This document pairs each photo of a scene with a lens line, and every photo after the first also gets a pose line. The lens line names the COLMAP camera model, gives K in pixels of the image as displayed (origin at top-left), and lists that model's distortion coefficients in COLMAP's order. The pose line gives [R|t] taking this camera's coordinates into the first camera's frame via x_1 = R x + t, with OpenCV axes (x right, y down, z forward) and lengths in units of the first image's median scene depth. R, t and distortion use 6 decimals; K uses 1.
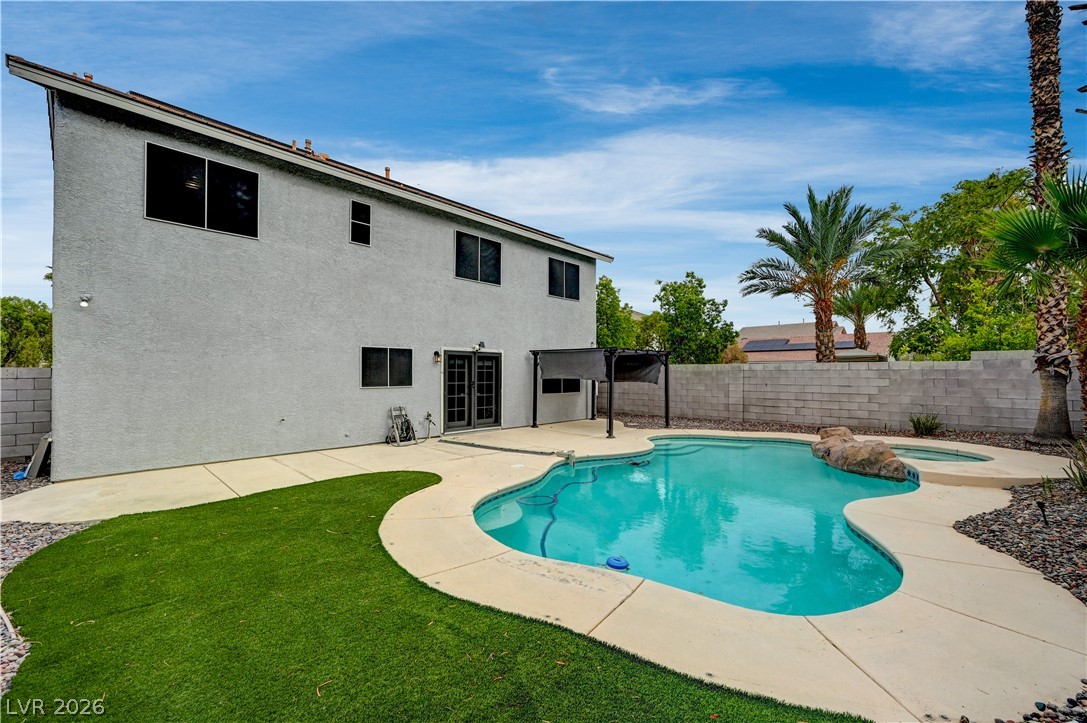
lens RADIAL K [[432.6, 0, 548.3], [0, 432.6, 366.2], [0, 0, 1]] dist [0.001587, 0.000329]
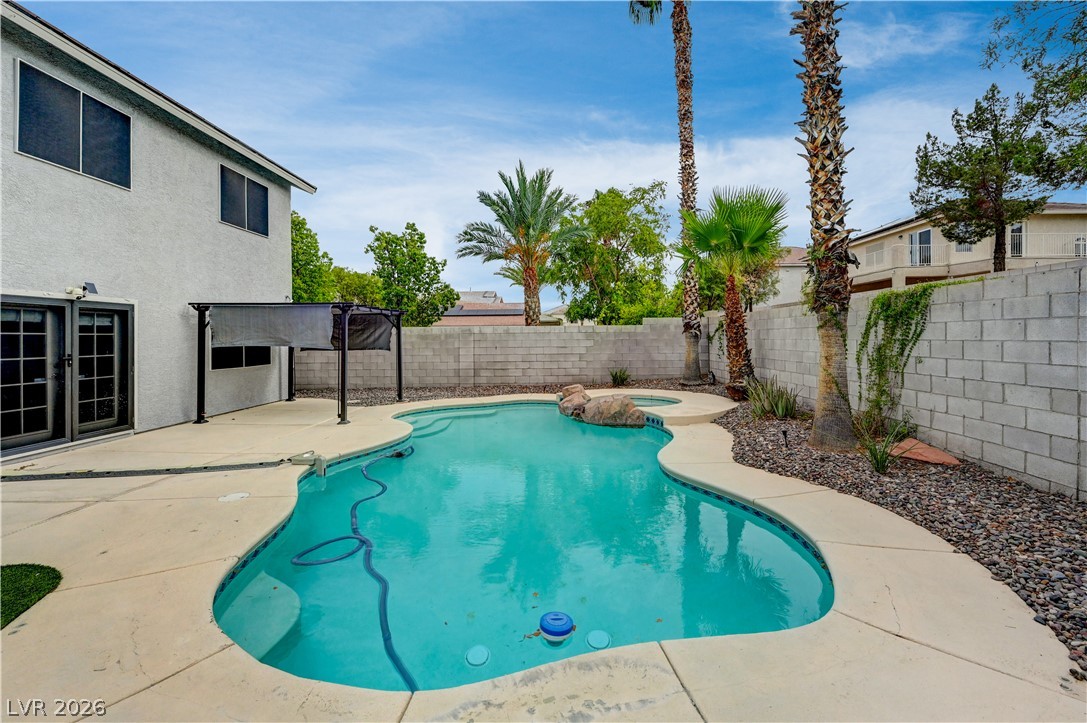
lens RADIAL K [[440.4, 0, 544.6], [0, 440.4, 335.1], [0, 0, 1]] dist [0.001533, 0.000267]
pose [[0.736640, -0.004529, 0.676270, -0.100681], [-0.000662, 0.999972, 0.007418, 0.005920], [-0.676285, -0.005912, 0.736617, 0.177516]]
